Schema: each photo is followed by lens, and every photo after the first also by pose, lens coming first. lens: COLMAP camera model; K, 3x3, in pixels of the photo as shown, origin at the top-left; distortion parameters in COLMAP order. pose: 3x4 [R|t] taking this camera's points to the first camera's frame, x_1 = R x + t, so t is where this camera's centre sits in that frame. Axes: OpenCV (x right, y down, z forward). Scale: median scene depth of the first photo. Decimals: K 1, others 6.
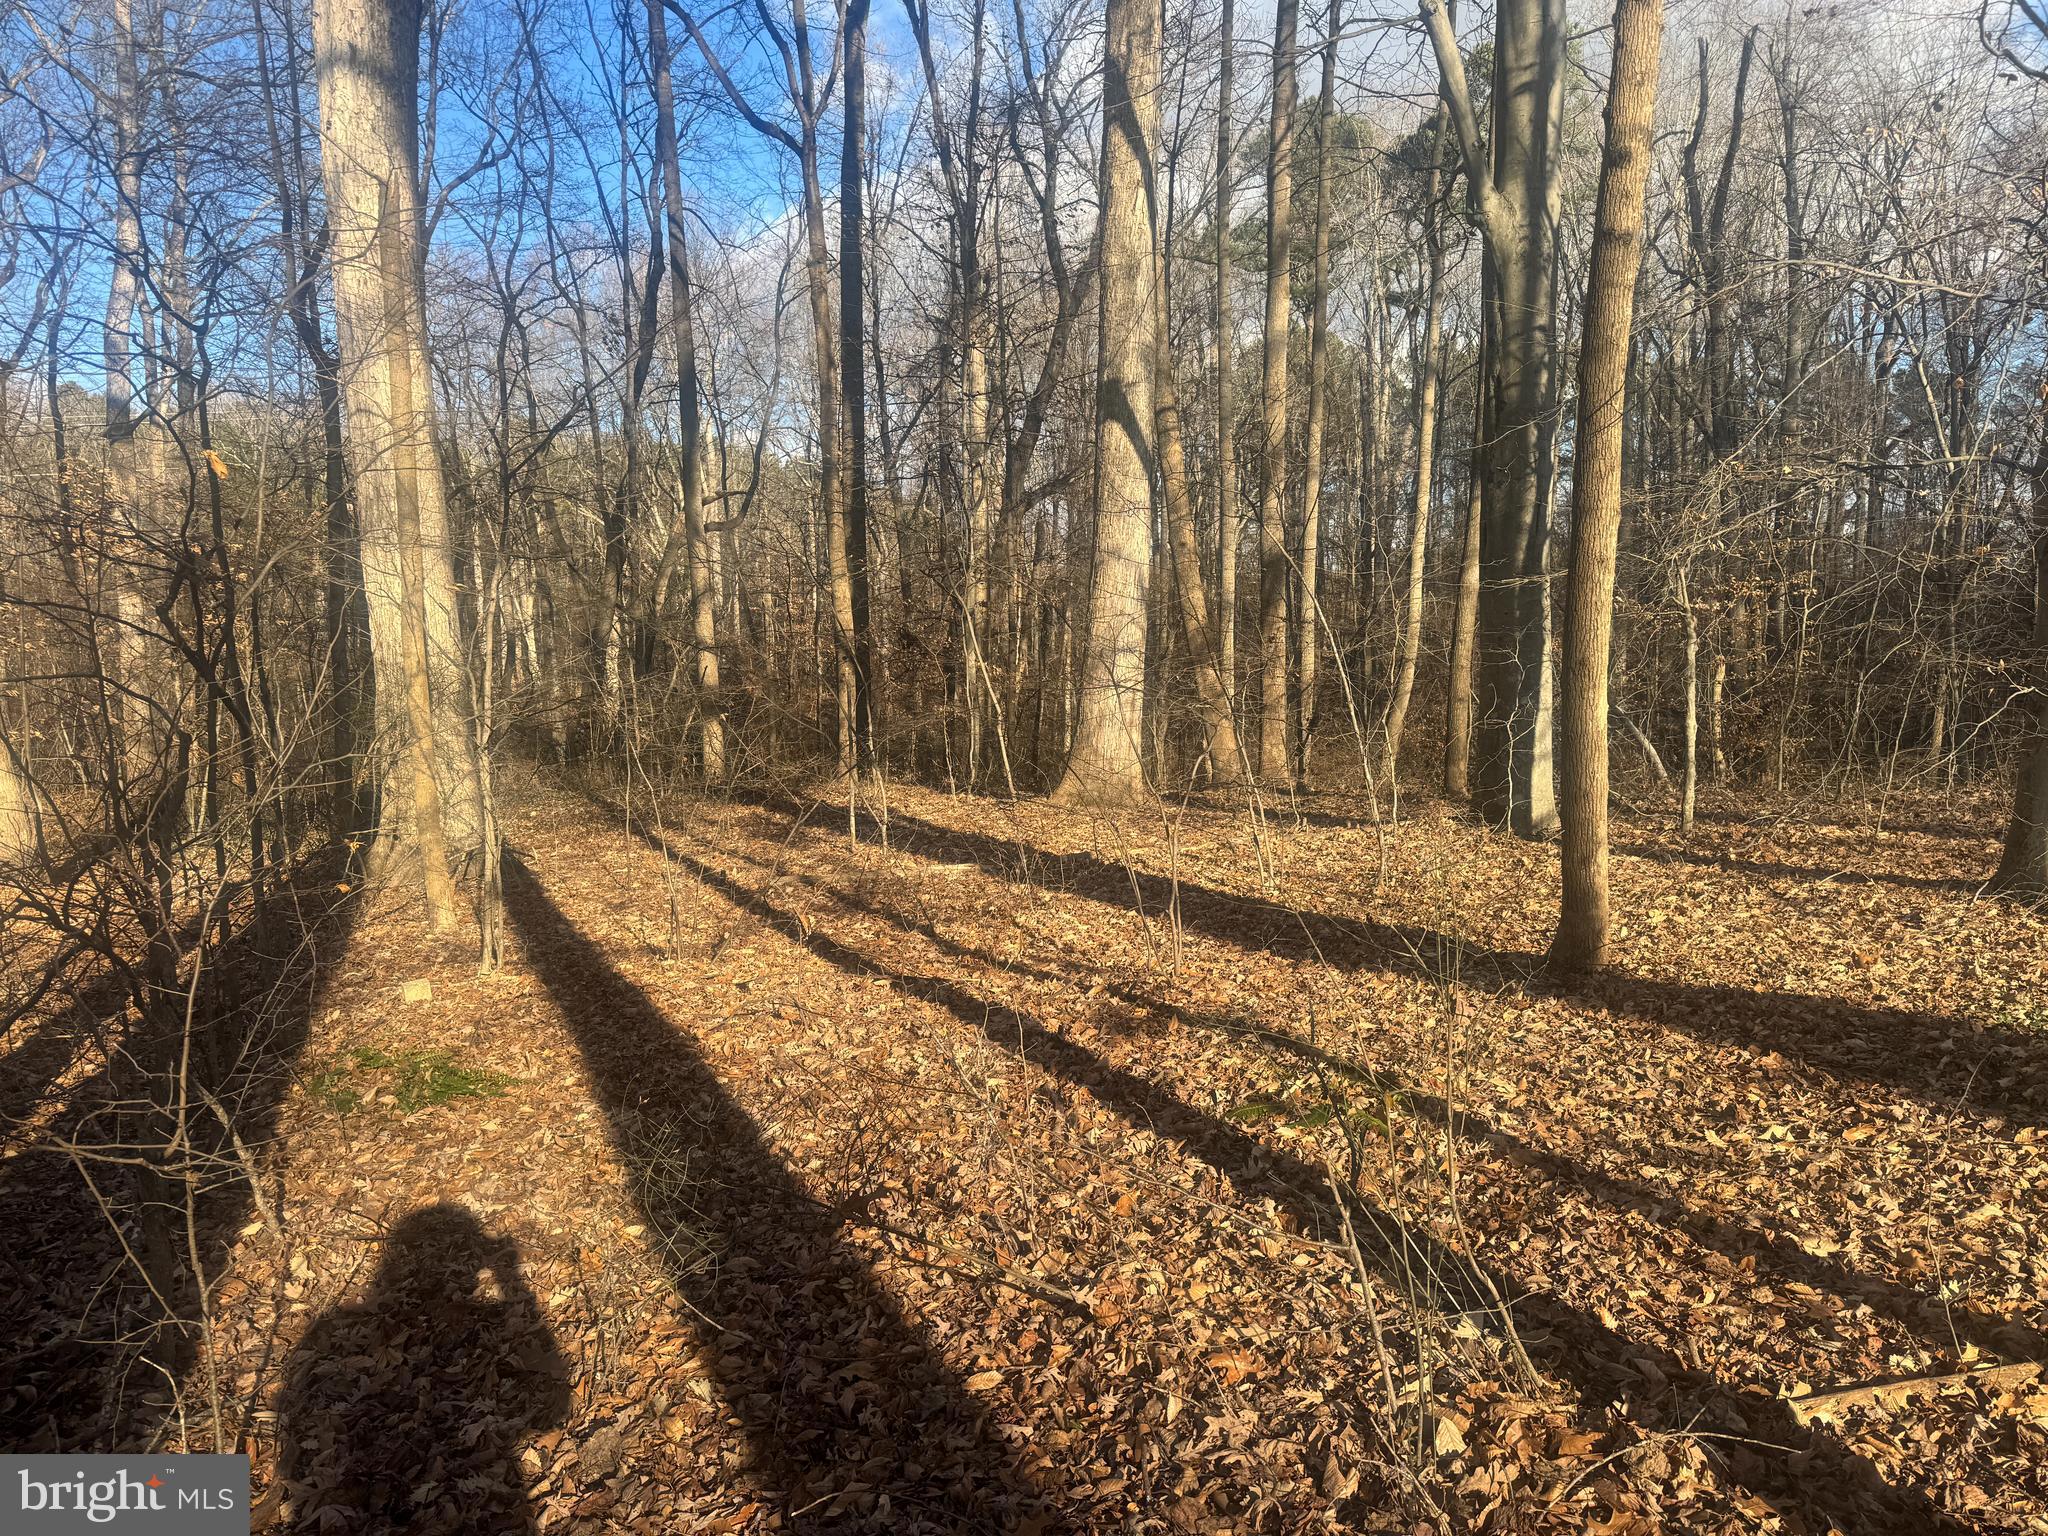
lens RADIAL K [[1432.7, 0, 1022.6], [0, 1432.7, 763.5], [0, 0, 1]] dist [0.087593, -0.100461]
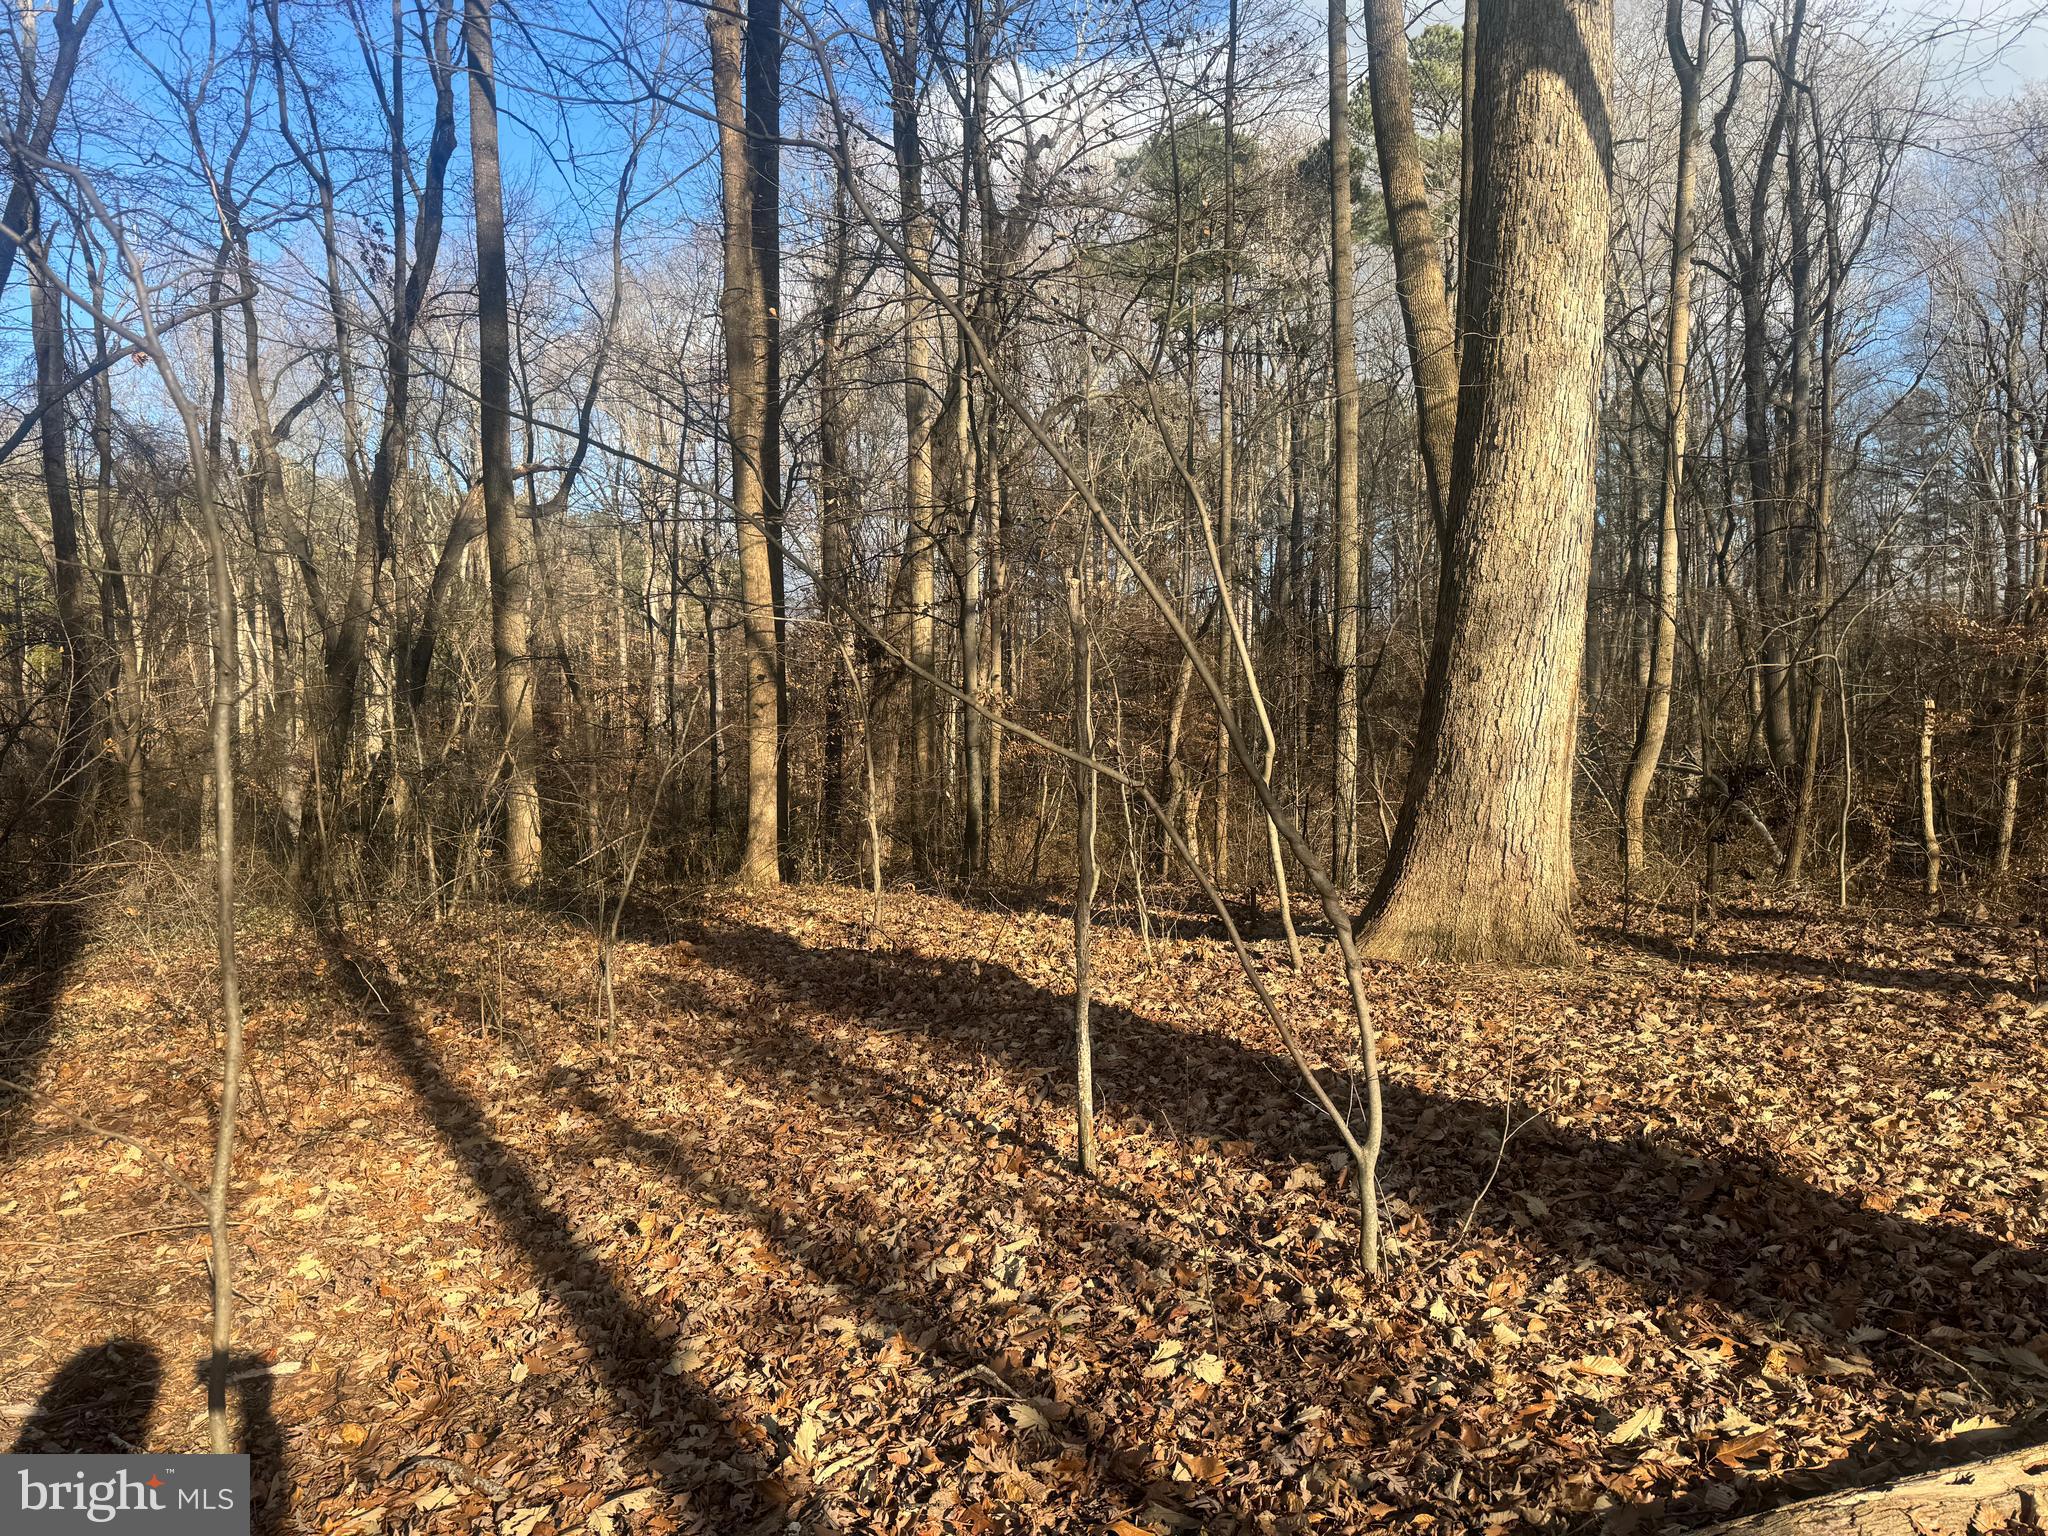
lens RADIAL K [[1432.7, 0, 1022.6], [0, 1432.7, 763.5], [0, 0, 1]] dist [0.087593, -0.100461]
pose [[0.989761, 0.004754, 0.142656, -0.120100], [0.003307, 0.998413, -0.056221, -0.006379], [-0.142697, 0.056117, 0.988174, 0.454950]]
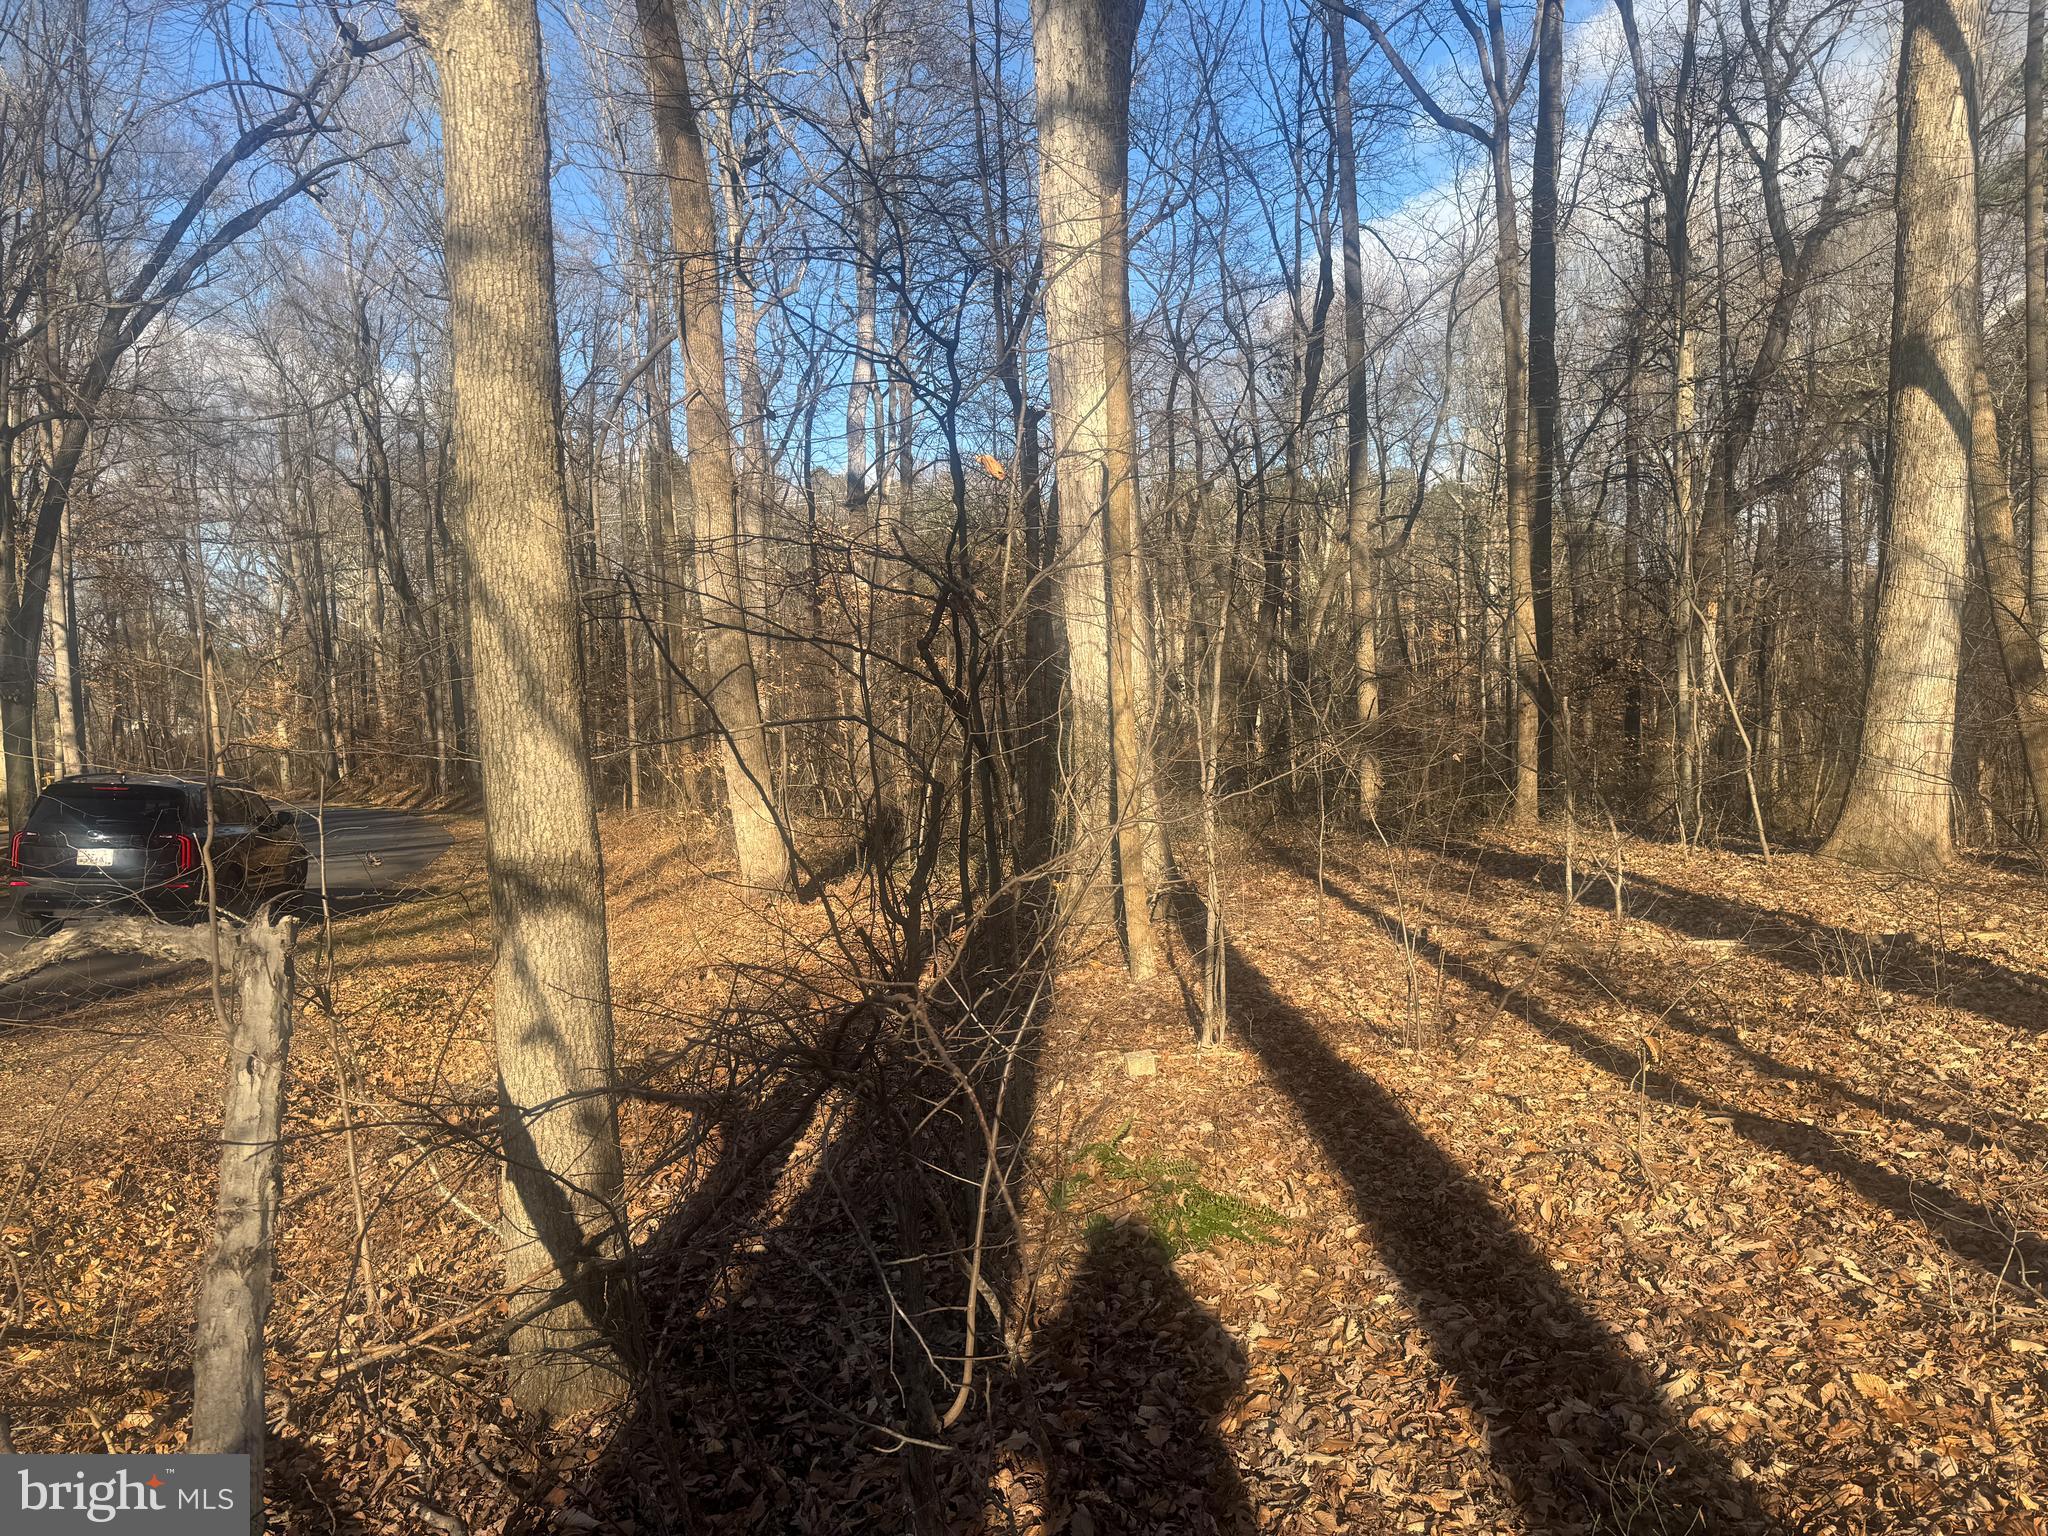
lens RADIAL K [[1432.7, 0, 1022.6], [0, 1432.7, 763.5], [0, 0, 1]] dist [0.087593, -0.100461]
pose [[0.907475, 0.009192, -0.420005, -0.037475], [-0.018753, 0.999650, -0.018639, -0.004261], [0.419687, 0.024791, 0.907330, 0.052952]]
